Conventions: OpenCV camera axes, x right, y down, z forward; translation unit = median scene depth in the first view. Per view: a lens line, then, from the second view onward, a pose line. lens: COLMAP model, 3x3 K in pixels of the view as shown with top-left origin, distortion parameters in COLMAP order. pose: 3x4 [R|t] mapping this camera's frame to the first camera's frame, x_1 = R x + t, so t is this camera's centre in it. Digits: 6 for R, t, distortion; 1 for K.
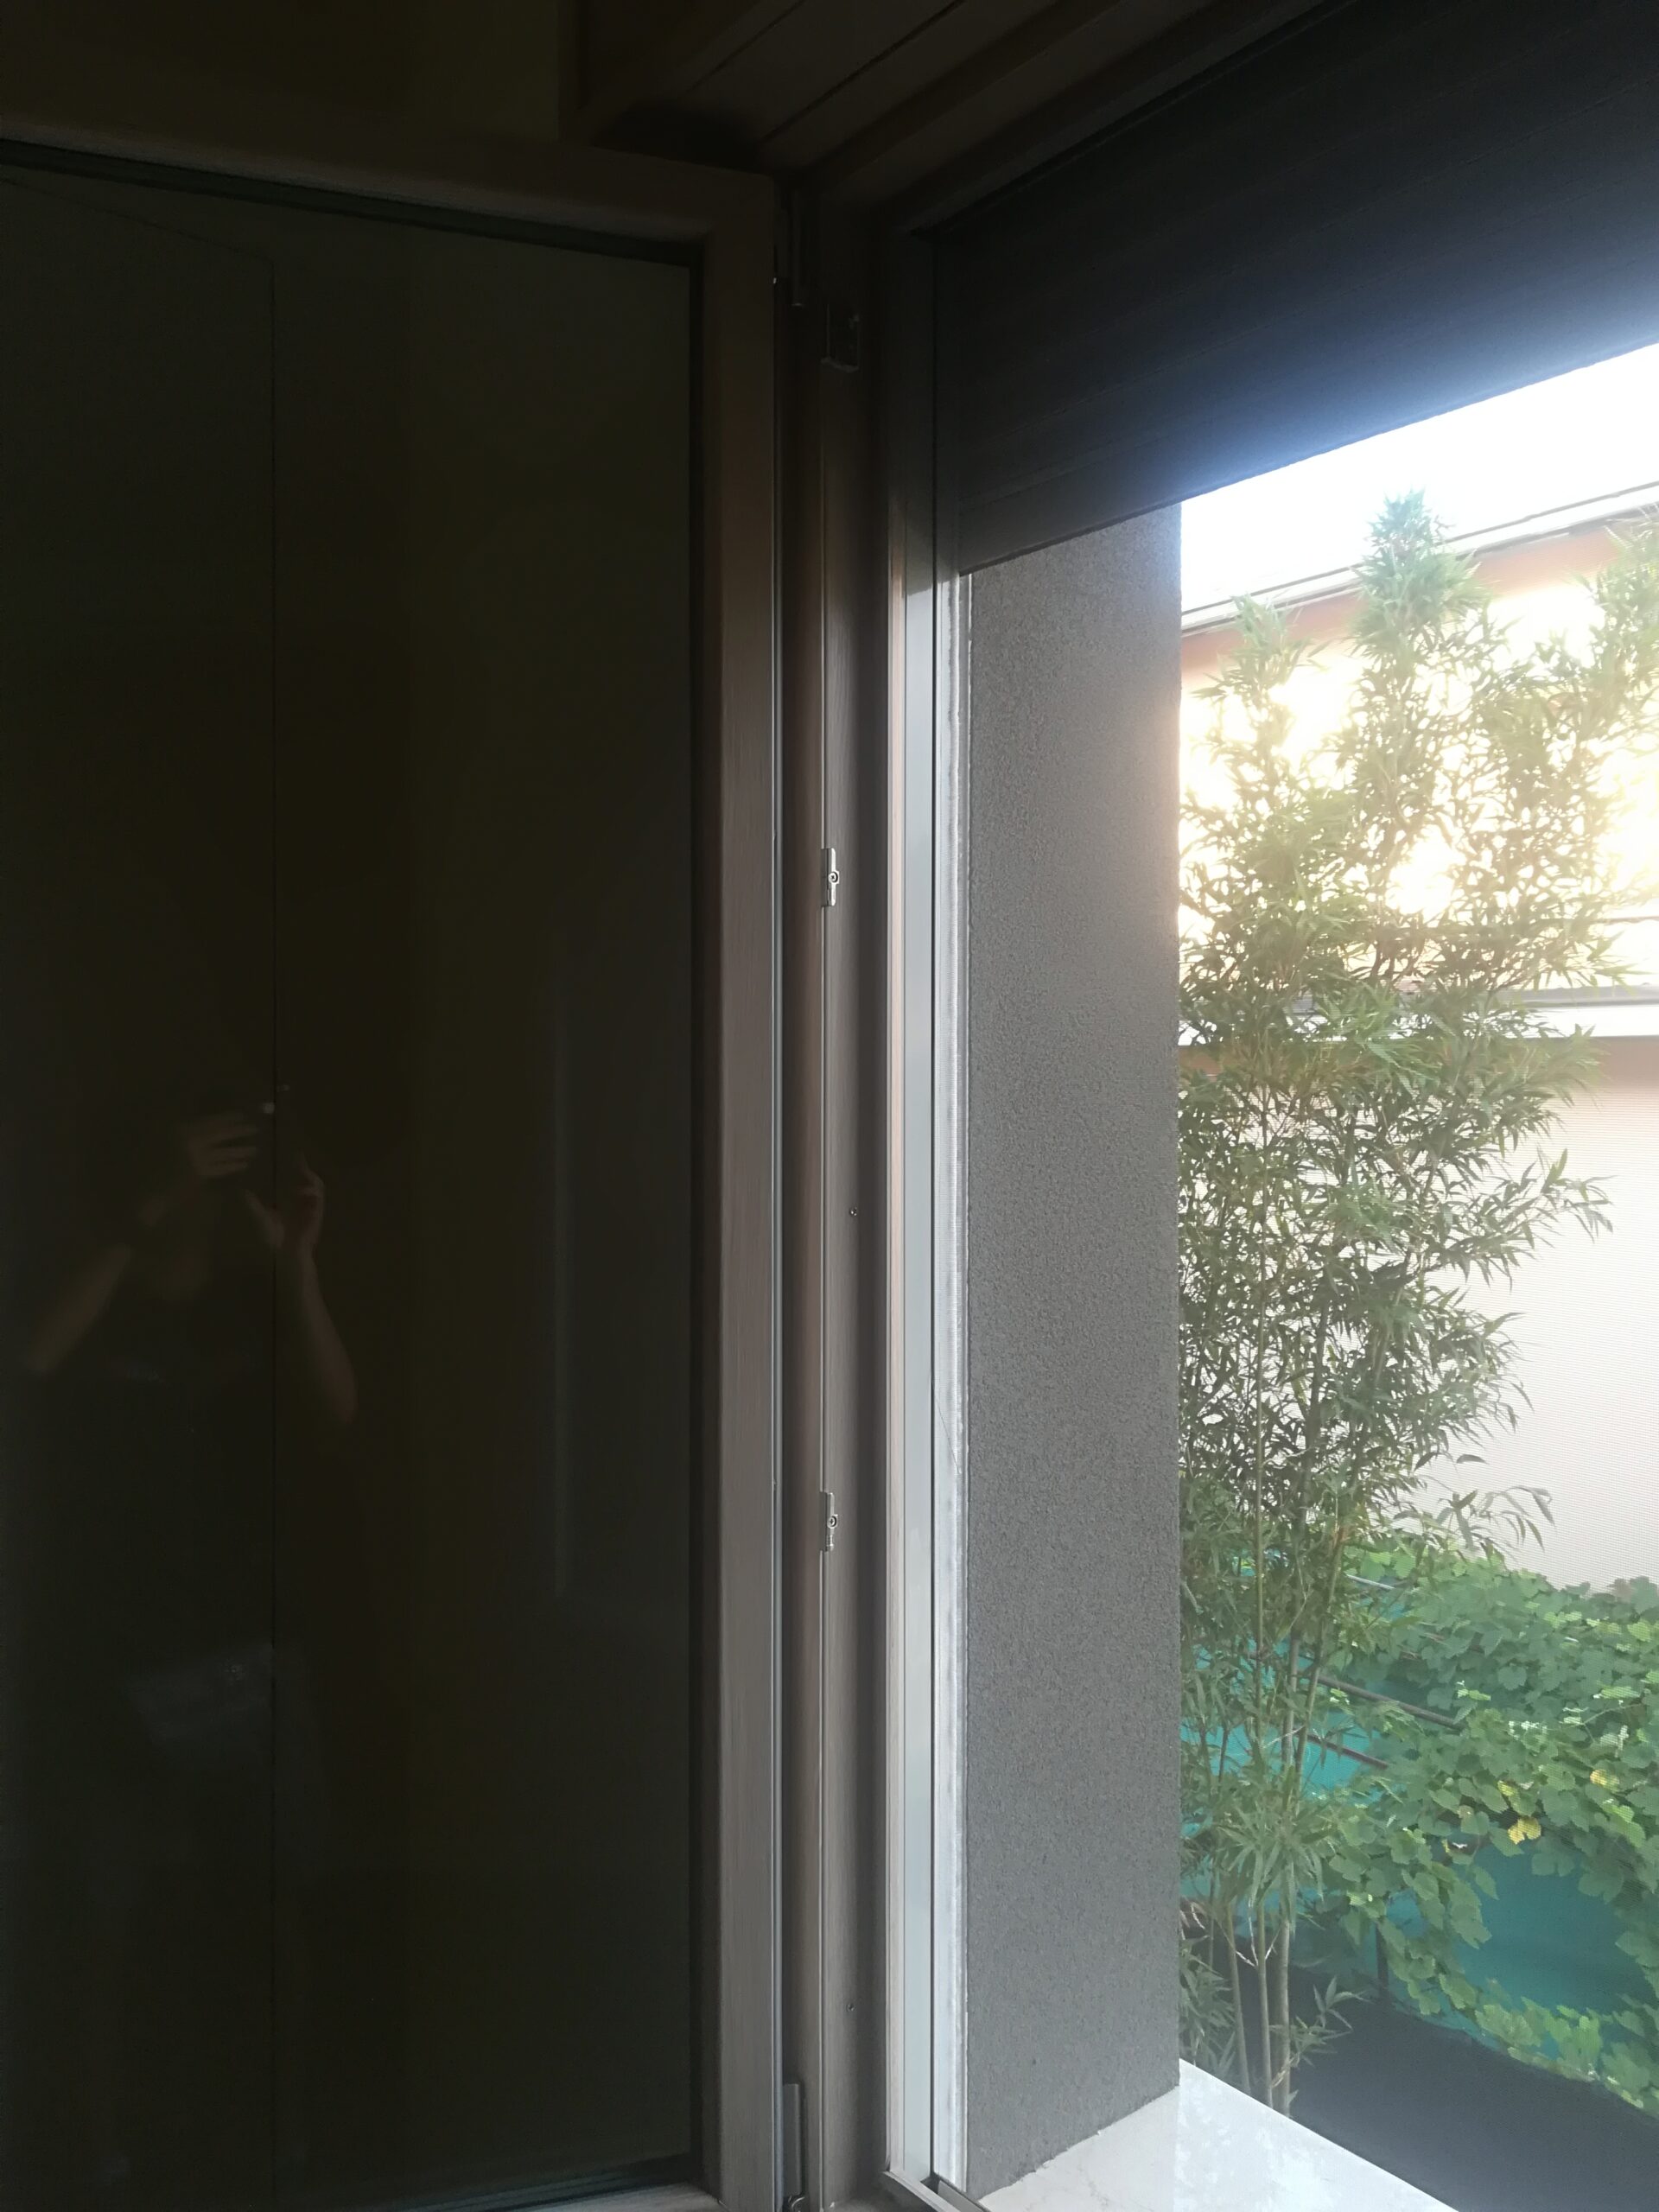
lens RADIAL K [[1713.6, 0, 829.5], [0, 1713.6, 1106.0], [0, 0, 1]] dist [0.041650, -0.057524]
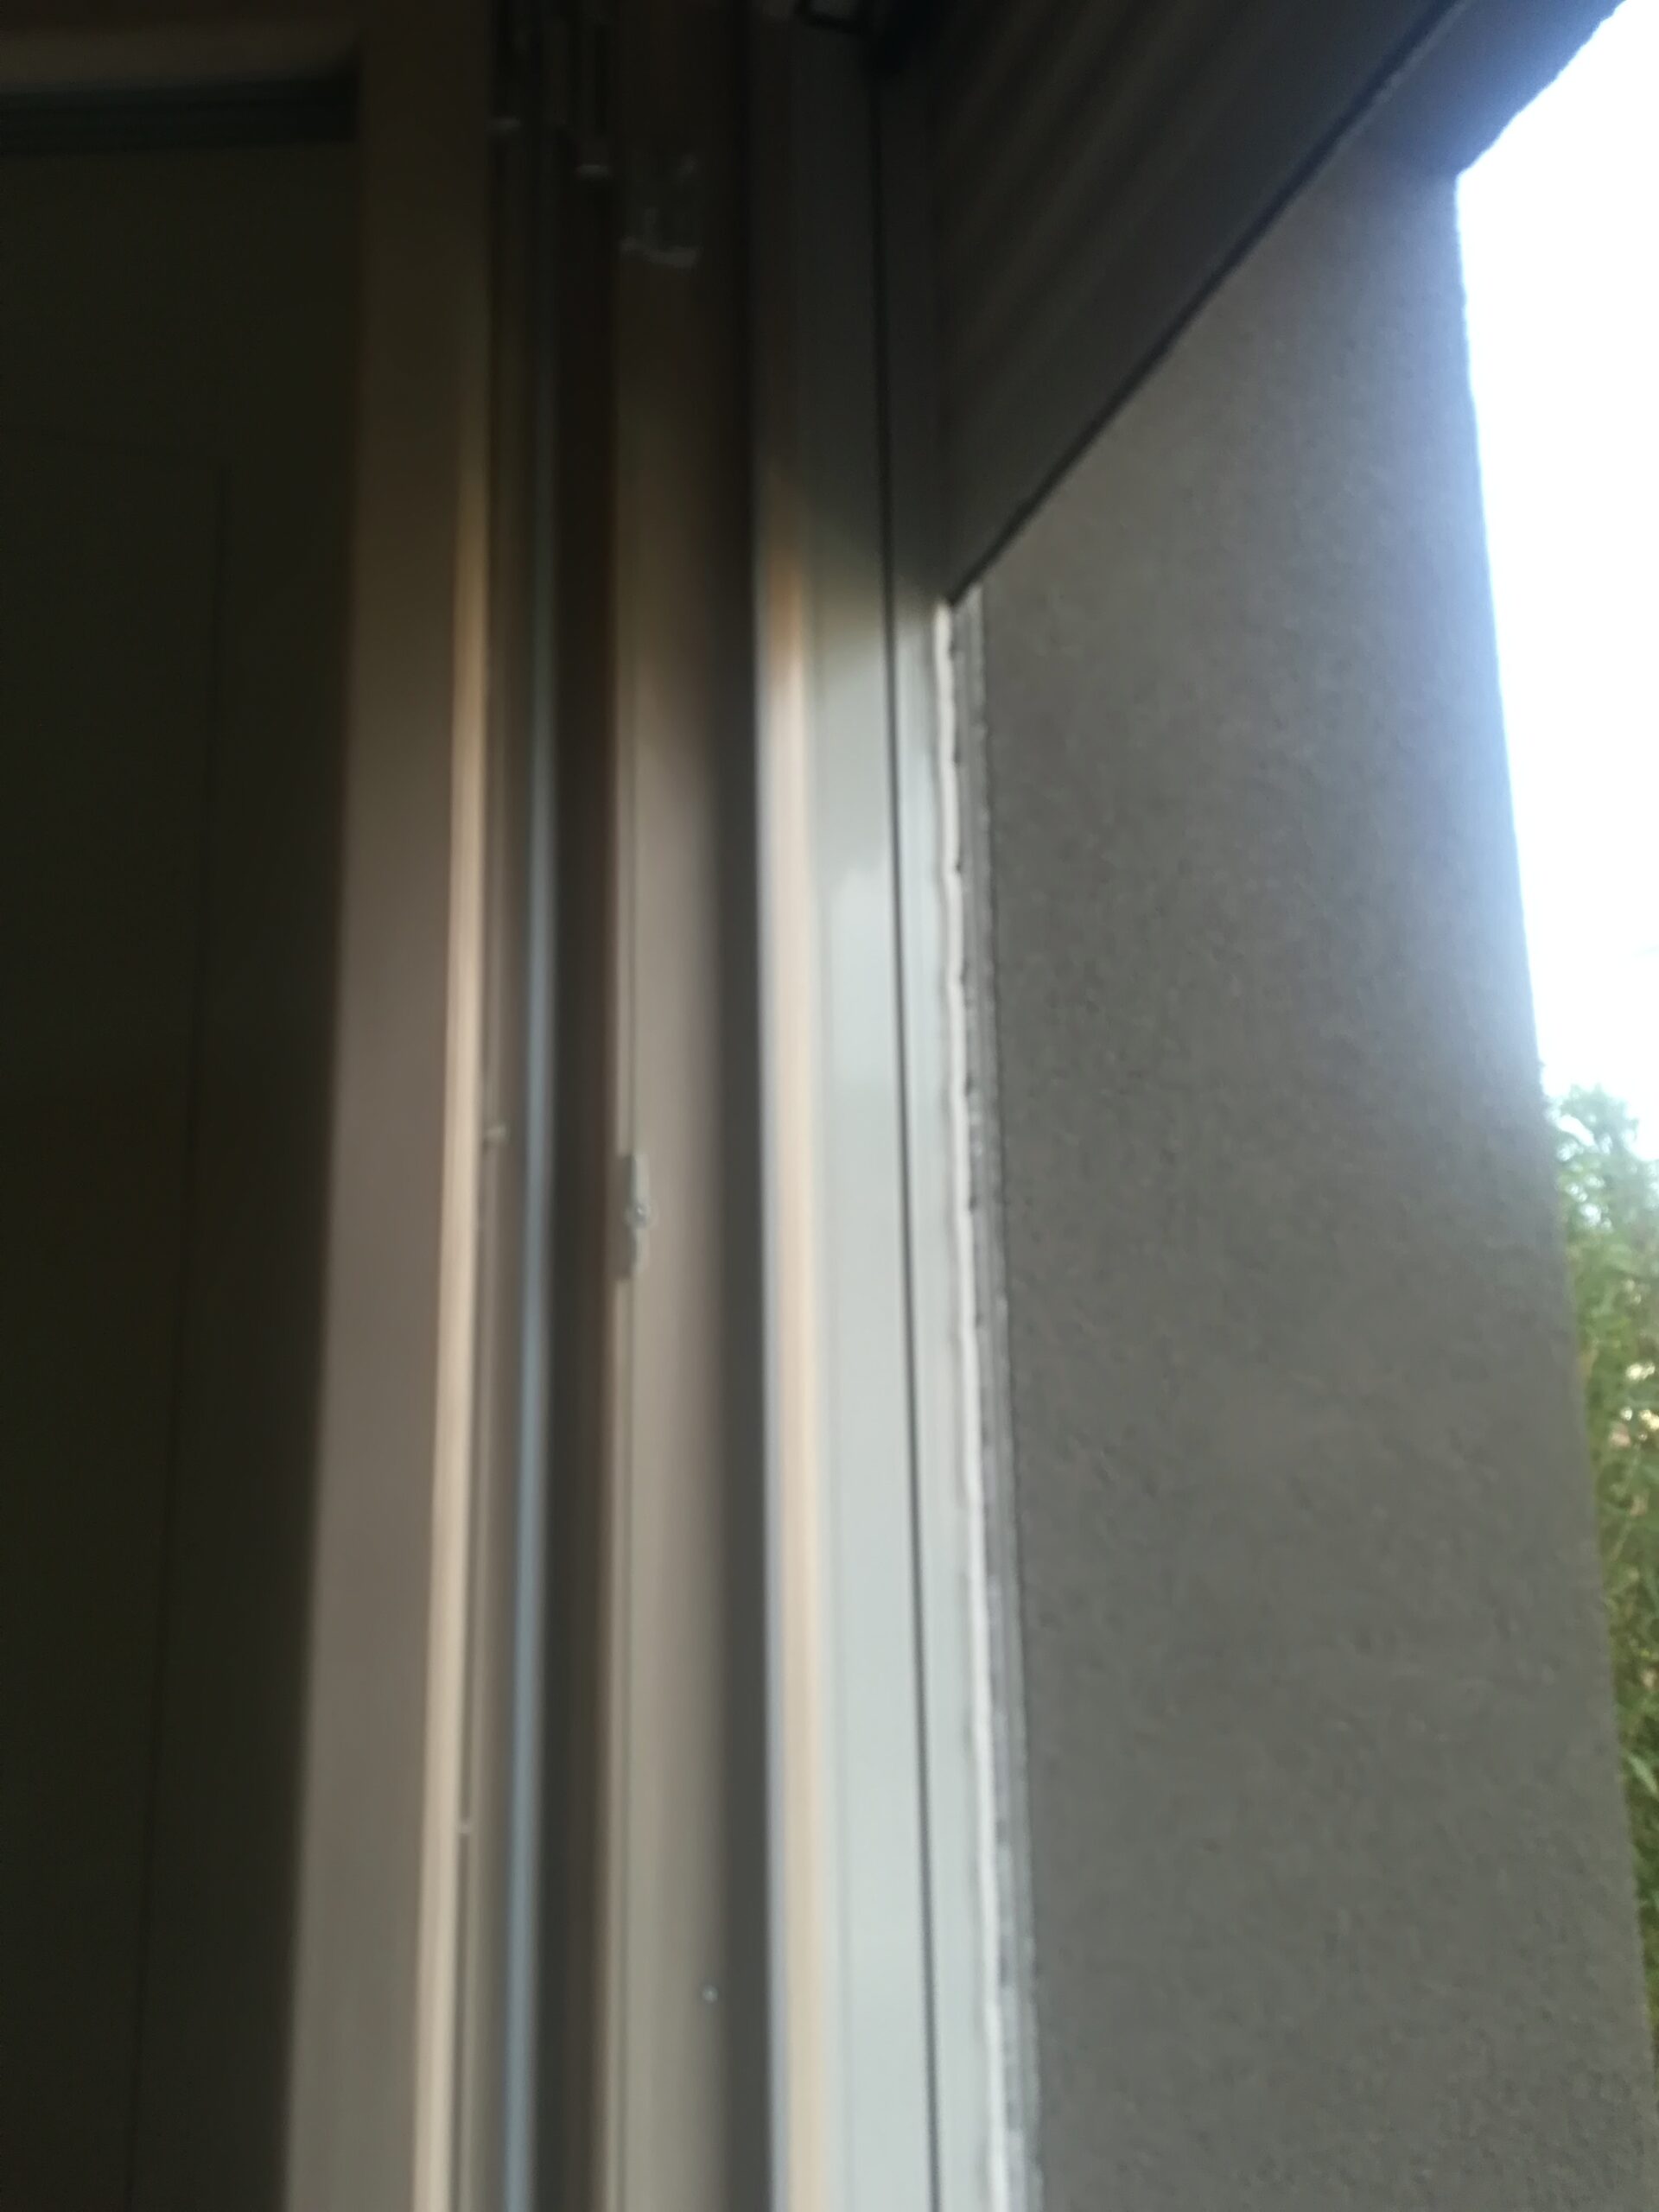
lens RADIAL K [[1691.5, 0, 829.5], [0, 1691.5, 1106.0], [0, 0, 1]] dist [0.094198, -0.125371]
pose [[0.940050, -0.087966, -0.329497, 0.192174], [0.018834, 0.978078, -0.207384, -0.061378], [0.340516, 0.188746, 0.921099, 0.548413]]
